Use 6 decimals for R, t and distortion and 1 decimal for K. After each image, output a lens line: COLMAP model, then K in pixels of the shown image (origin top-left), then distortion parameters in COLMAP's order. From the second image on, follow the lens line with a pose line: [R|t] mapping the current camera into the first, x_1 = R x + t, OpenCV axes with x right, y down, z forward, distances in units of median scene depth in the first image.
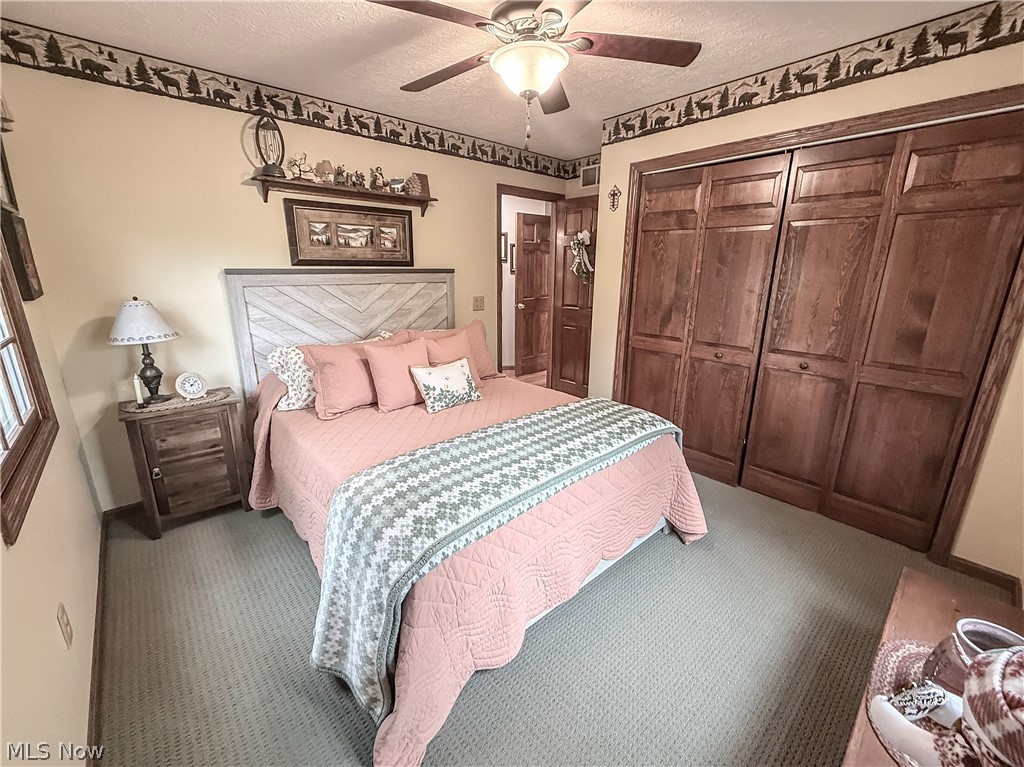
lens RADIAL K [[417.1, 0, 509.5], [0, 417.1, 383.7], [0, 0, 1]] dist [-0.000640, -0.000165]
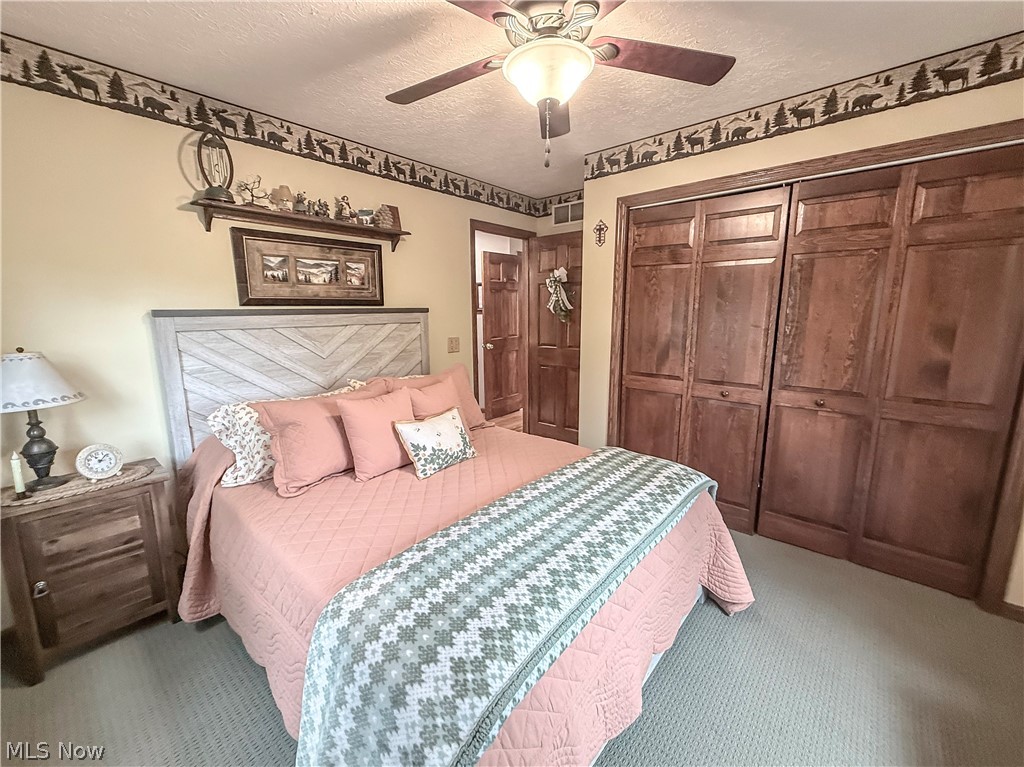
lens RADIAL K [[417.1, 0, 509.5], [0, 417.1, 383.7], [0, 0, 1]] dist [-0.000640, -0.000165]
pose [[0.992232, -0.034185, 0.119614, -0.107889], [0.045037, 0.994992, -0.089232, -0.034027], [-0.115965, 0.093926, 0.988802, 0.149128]]
